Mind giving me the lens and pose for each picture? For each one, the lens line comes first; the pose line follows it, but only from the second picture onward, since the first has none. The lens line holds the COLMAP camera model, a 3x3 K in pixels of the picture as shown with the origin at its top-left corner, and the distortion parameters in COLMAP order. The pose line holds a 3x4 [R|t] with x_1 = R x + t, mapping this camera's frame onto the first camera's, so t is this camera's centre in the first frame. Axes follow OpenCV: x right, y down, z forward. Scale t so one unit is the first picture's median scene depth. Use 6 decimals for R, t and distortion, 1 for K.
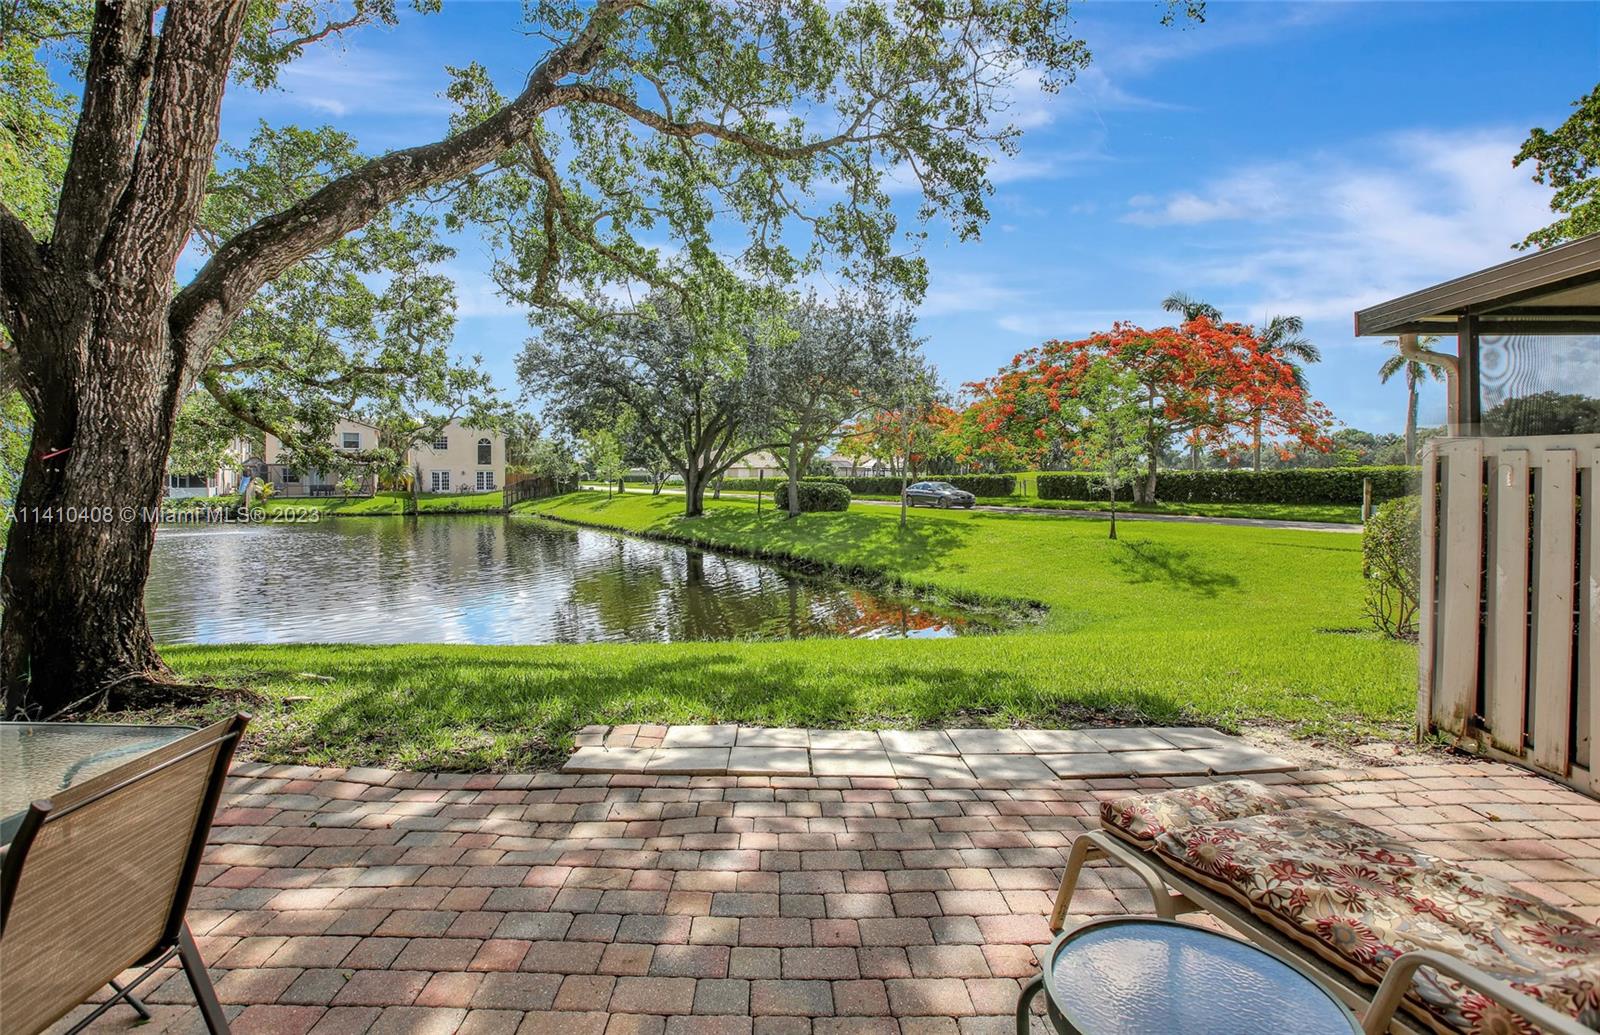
lens RADIAL K [[756.3, 0, 761.8], [0, 756.3, 516.1], [0, 0, 1]] dist [0.000617, 0.000155]
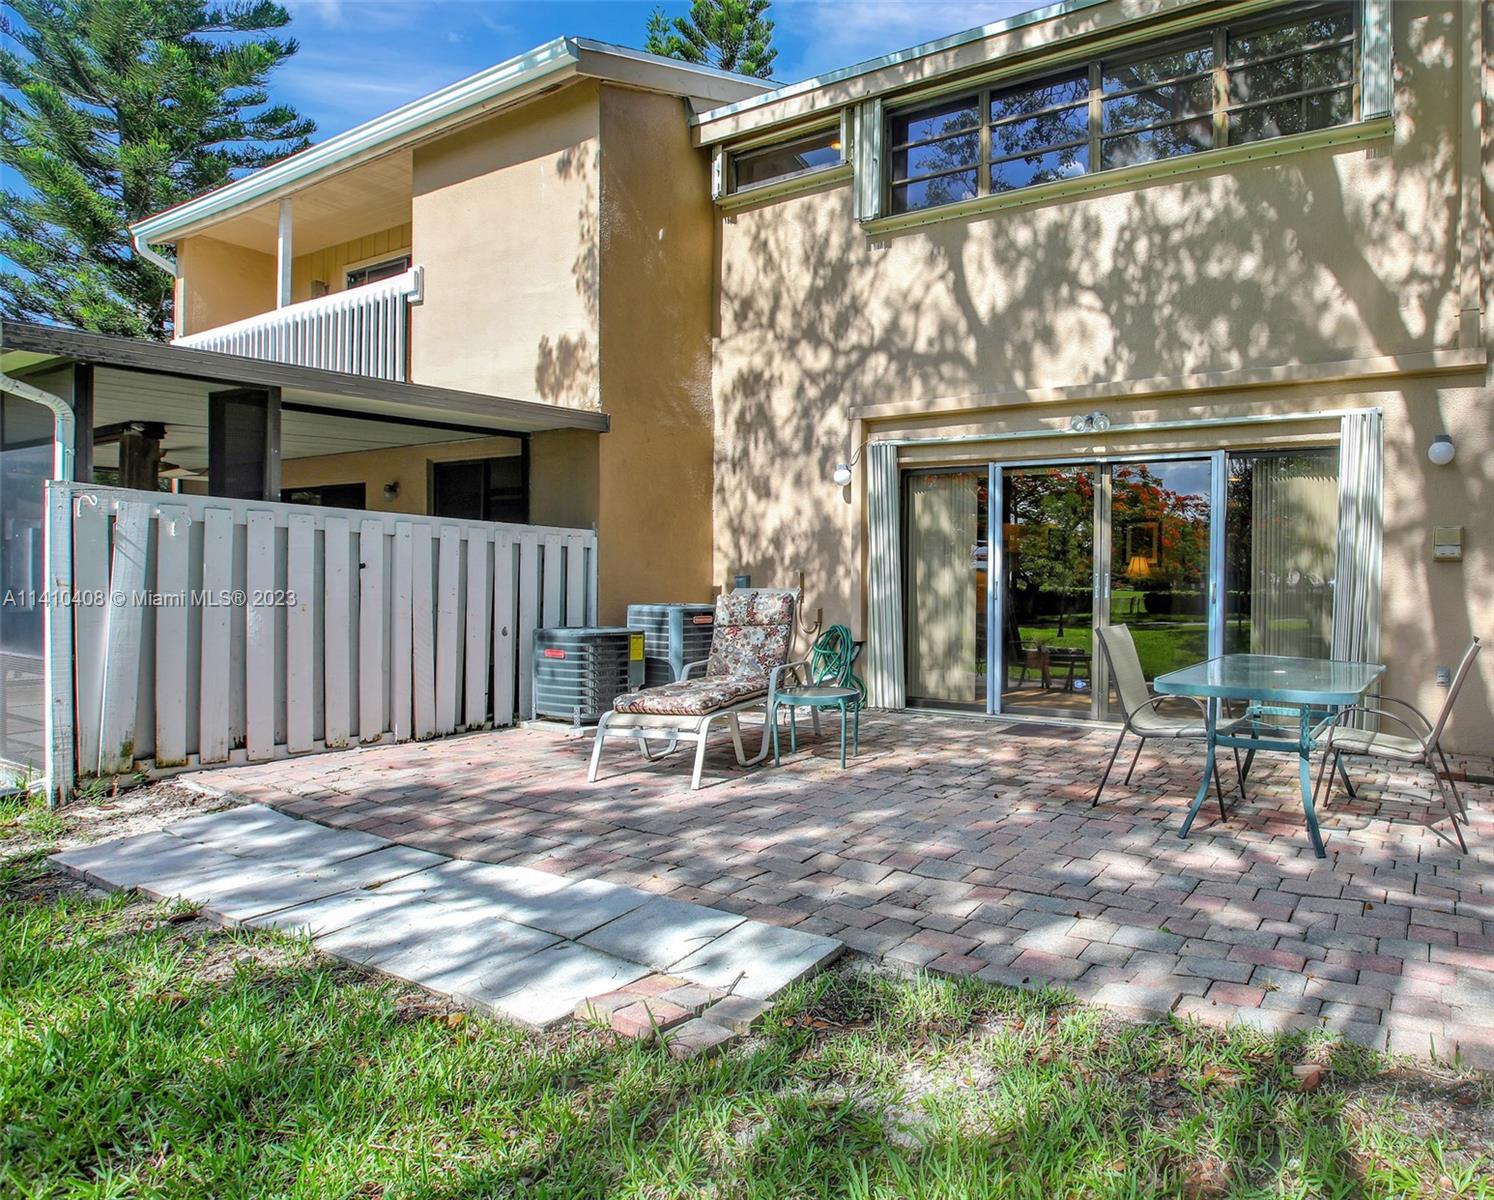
lens RADIAL K [[1076.6, 0, 747.0], [0, 1076.6, 600.0], [0, 0, 1]] dist [0.000924, 0.000022]
pose [[-0.807222, -0.011557, 0.590134, -0.598311], [0.007155, 0.999543, 0.029362, 0.003882], [-0.590204, 0.027924, -0.806771, 1.455718]]
